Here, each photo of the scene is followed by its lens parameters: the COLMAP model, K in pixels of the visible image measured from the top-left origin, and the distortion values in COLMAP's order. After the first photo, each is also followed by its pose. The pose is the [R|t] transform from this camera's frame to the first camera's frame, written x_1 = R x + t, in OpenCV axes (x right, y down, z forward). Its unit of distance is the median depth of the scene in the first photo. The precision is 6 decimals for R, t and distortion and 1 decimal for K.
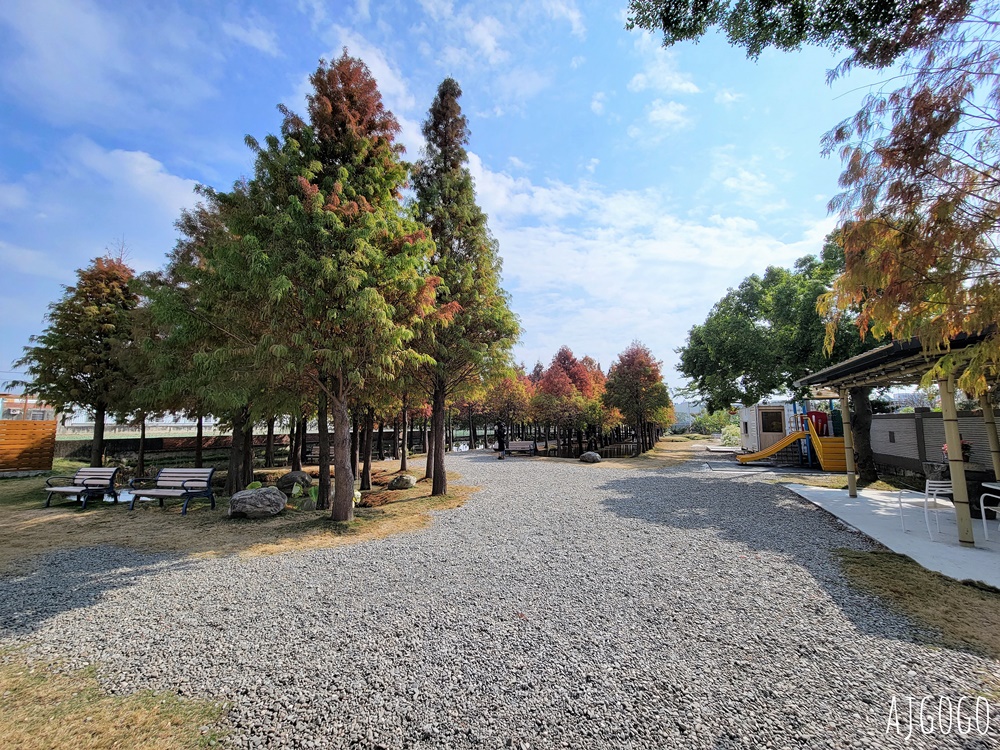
lens RADIAL K [[402.6, 0, 500.0], [0, 402.6, 375.0], [0, 0, 1]] dist [0.000455, -0.000091]
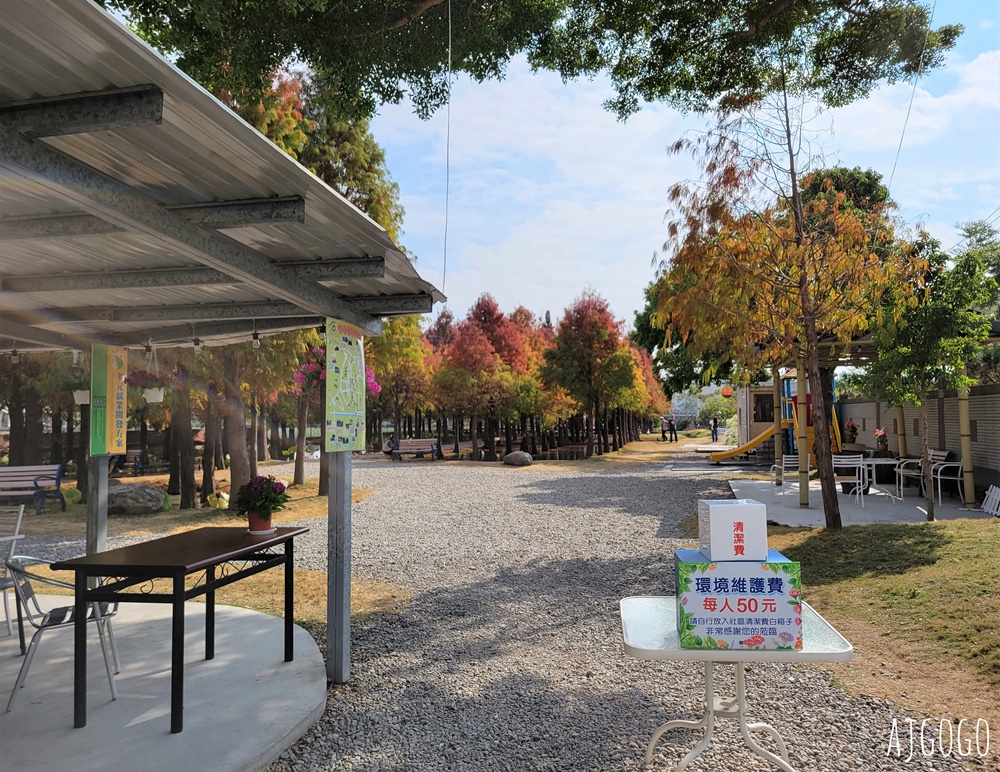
lens RADIAL K [[772.9, 0, 500.0], [0, 772.9, 386.0], [0, 0, 1]] dist [0.058802, 0.000334]
pose [[0.985736, -0.000903, 0.168299, -0.029067], [-0.012906, 0.996635, 0.080941, -0.026437], [-0.167806, -0.081959, 0.982407, -0.260726]]
